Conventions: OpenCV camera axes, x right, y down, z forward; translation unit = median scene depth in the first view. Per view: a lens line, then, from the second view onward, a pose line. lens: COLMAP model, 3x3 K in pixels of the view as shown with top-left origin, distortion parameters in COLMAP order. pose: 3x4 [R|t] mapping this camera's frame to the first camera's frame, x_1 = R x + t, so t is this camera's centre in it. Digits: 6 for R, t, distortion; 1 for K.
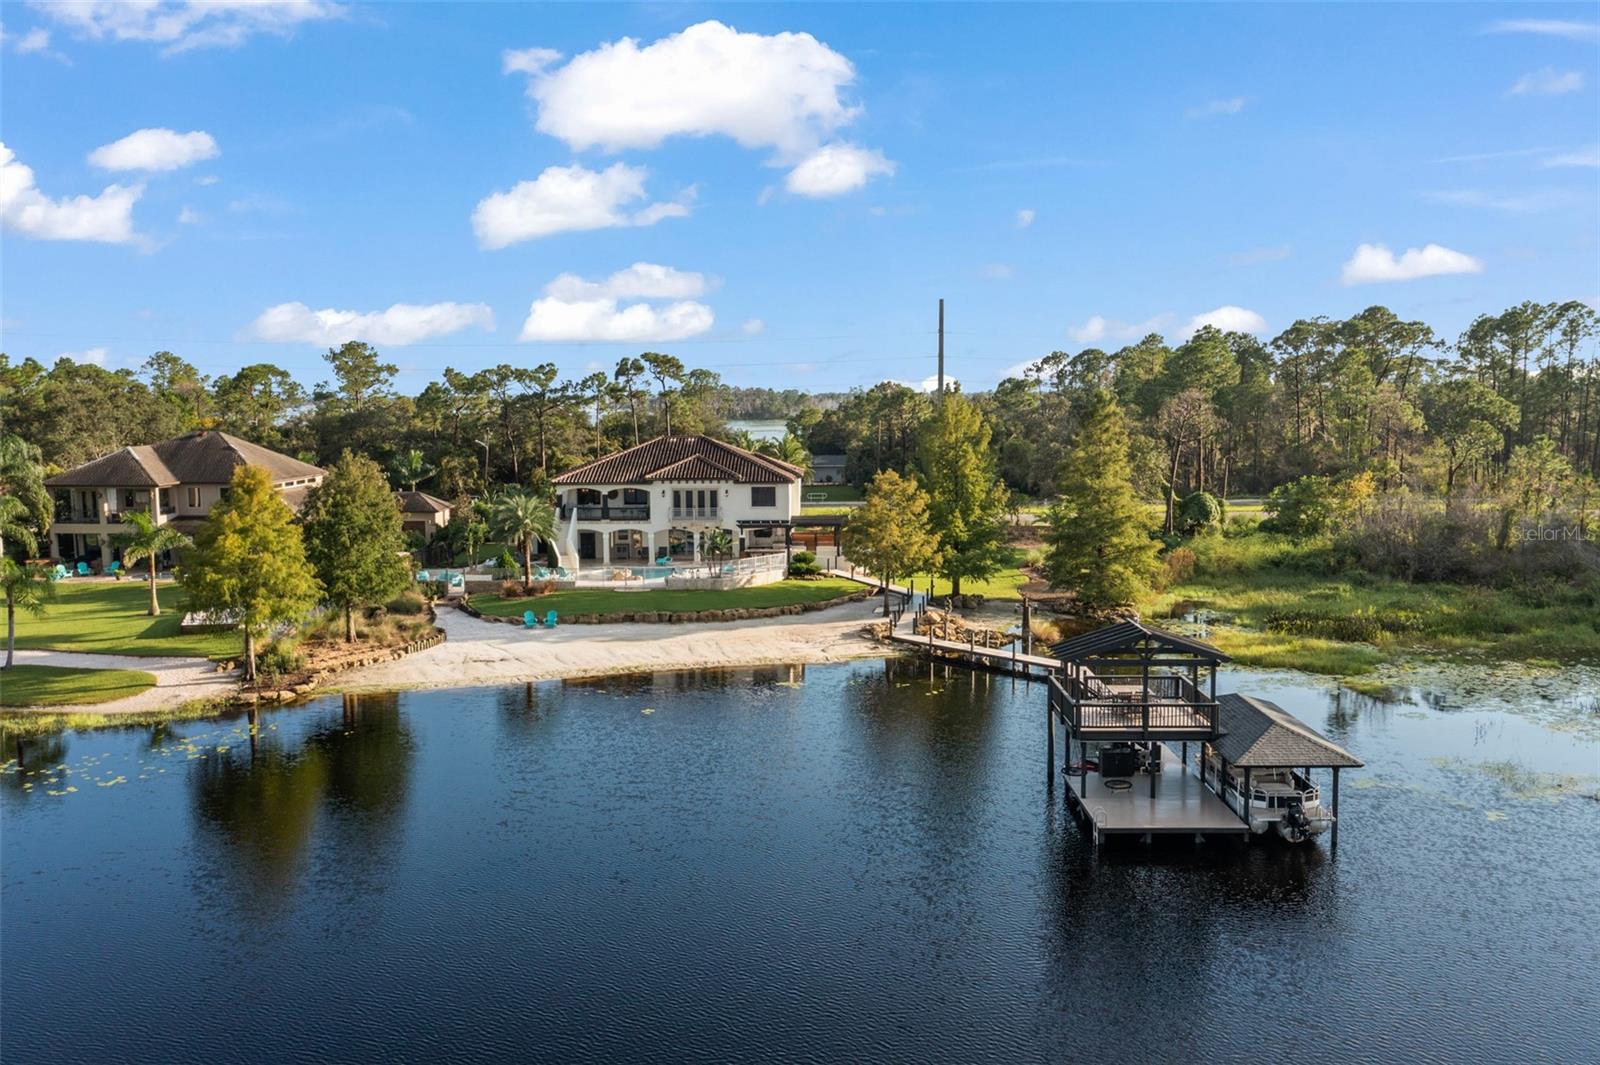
lens RADIAL K [[1248.3, 0, 802.2], [0, 1248.3, 534.7], [0, 0, 1]] dist [0.032915, 0.000651]
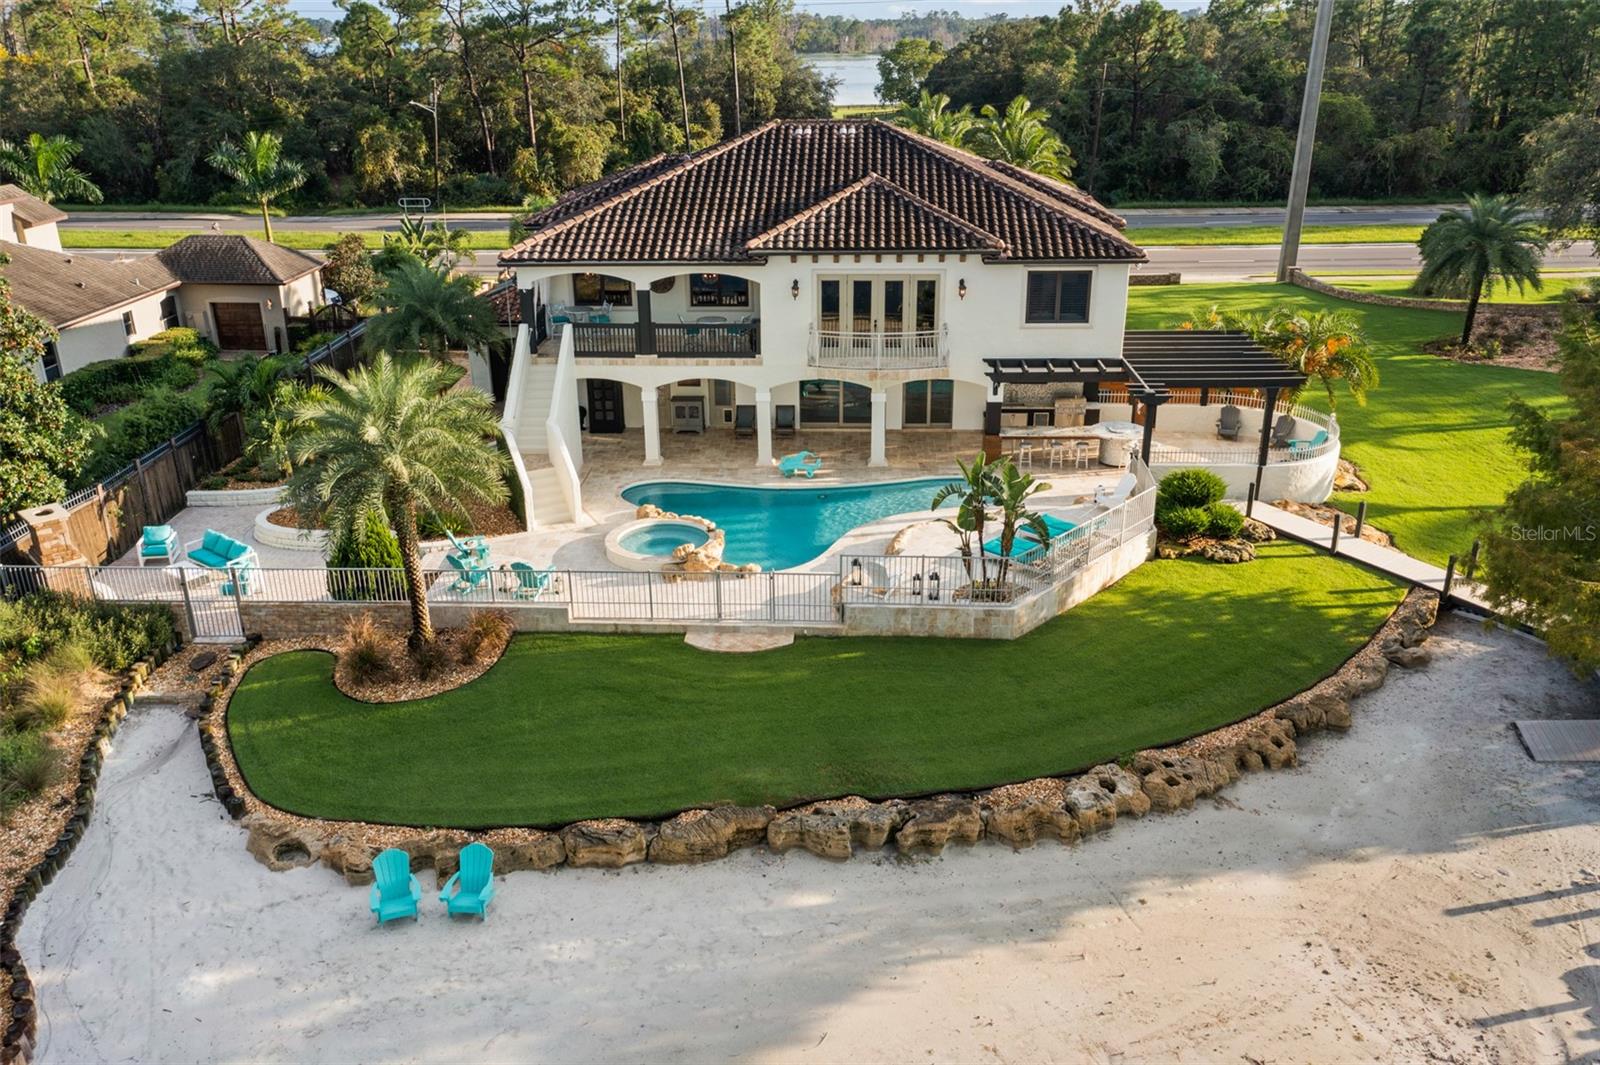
lens RADIAL K [[1248.3, 0, 802.2], [0, 1248.3, 534.7], [0, 0, 1]] dist [0.032915, 0.000651]
pose [[0.999633, 0.007110, -0.026156, -0.098460], [0.000296, 0.962061, 0.272833, -0.064752], [0.027104, -0.272741, 0.961706, 0.611518]]
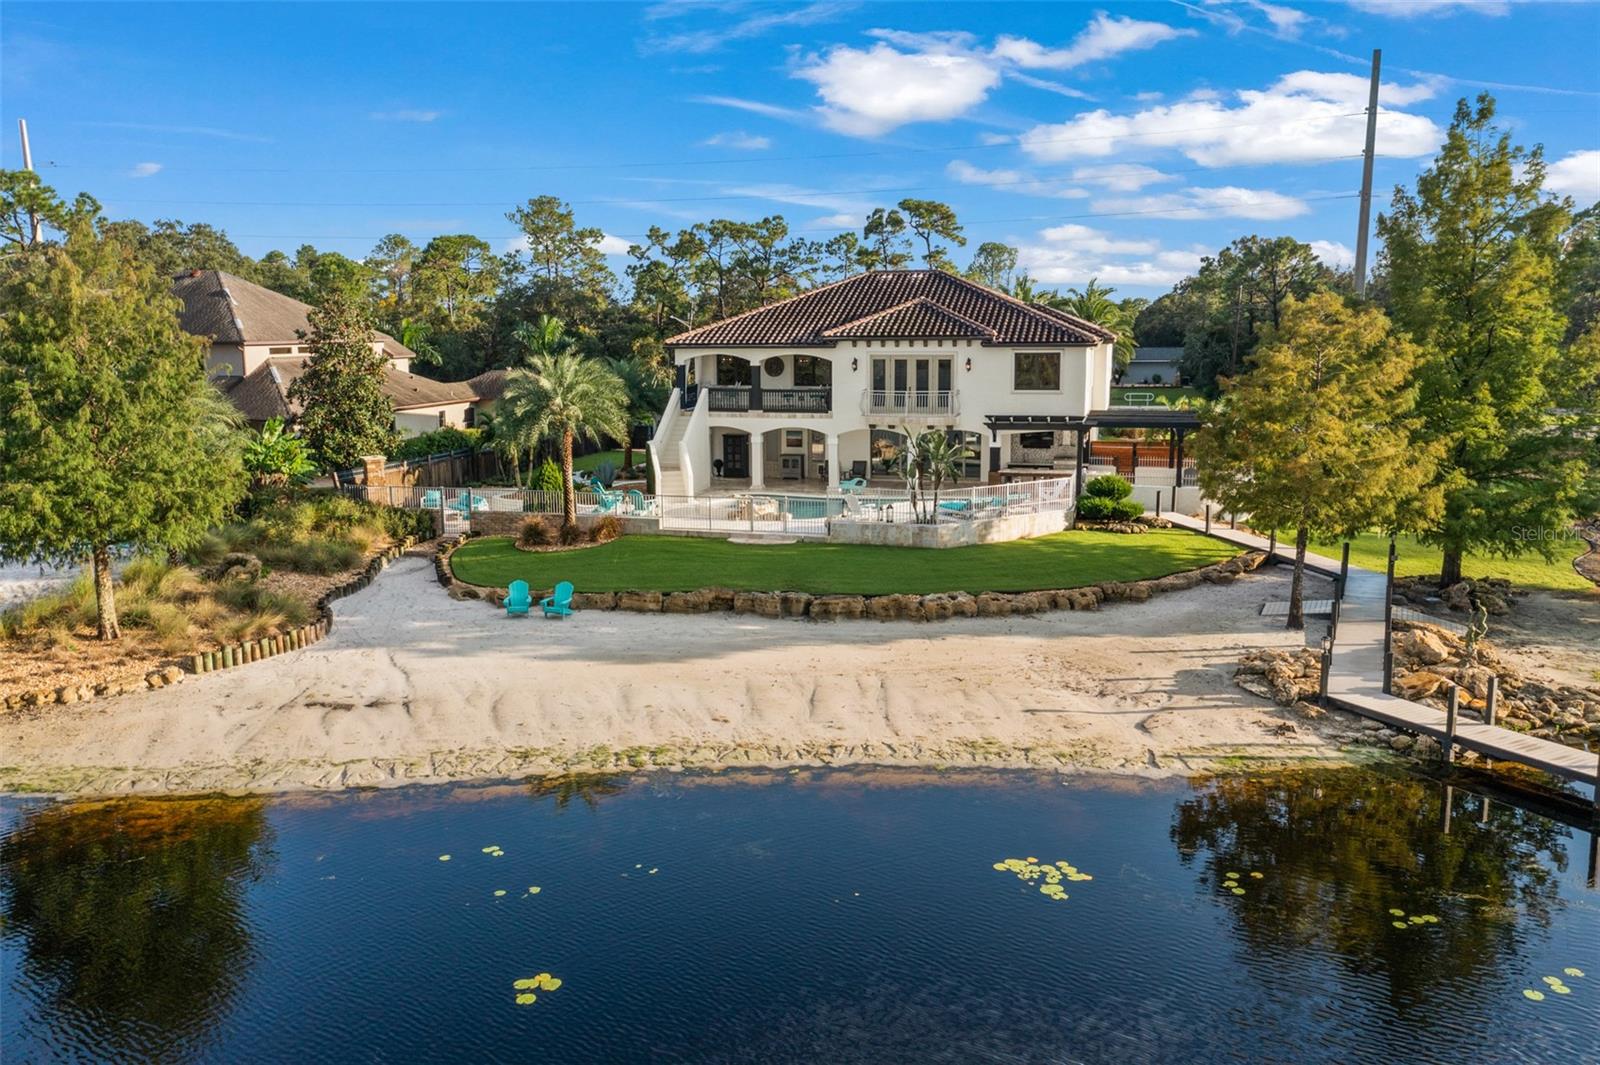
lens RADIAL K [[1248.3, 0, 802.2], [0, 1248.3, 534.7], [0, 0, 1]] dist [0.032915, 0.000651]
pose [[0.969060, 0.039586, -0.243630, 0.004992], [-0.024331, 0.997568, 0.065310, 0.007071], [0.245623, -0.057362, 0.967667, 0.449586]]
